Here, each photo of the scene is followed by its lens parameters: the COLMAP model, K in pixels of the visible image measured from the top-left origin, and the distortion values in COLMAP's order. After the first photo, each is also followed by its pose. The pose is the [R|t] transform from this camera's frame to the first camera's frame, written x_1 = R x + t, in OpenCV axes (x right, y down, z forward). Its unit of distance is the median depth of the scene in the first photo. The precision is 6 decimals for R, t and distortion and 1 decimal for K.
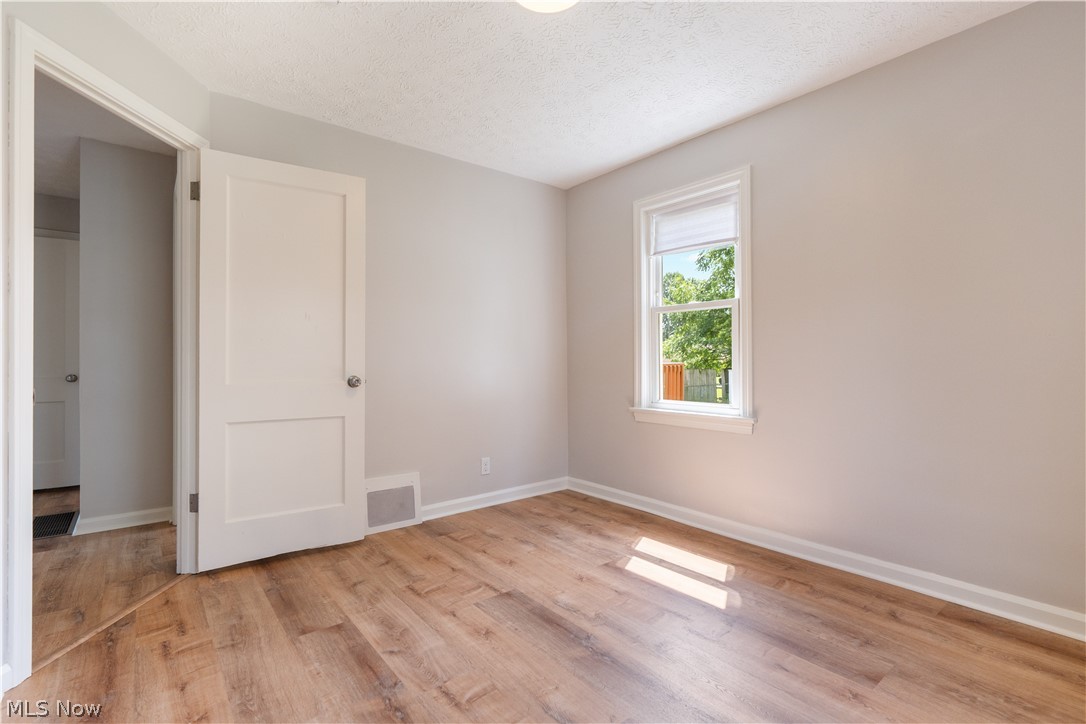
lens RADIAL K [[491.5, 0, 538.6], [0, 491.5, 360.1], [0, 0, 1]] dist [-0.002051, 0.000339]
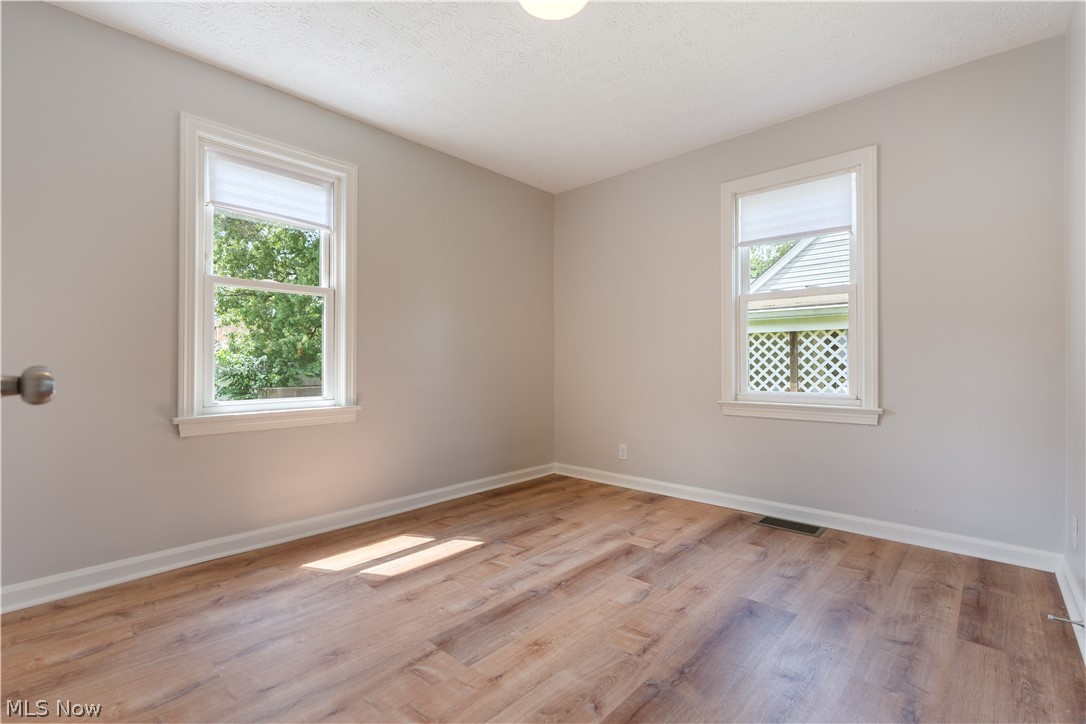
lens RADIAL K [[484.3, 0, 545.3], [0, 484.3, 360.6], [0, 0, 1]] dist [-0.001336, 0.000621]
pose [[-0.137983, 0.010975, 0.990374, -0.735642], [0.003049, 0.999939, -0.010656, 0.038507], [-0.990430, 0.001549, -0.138008, 0.829821]]
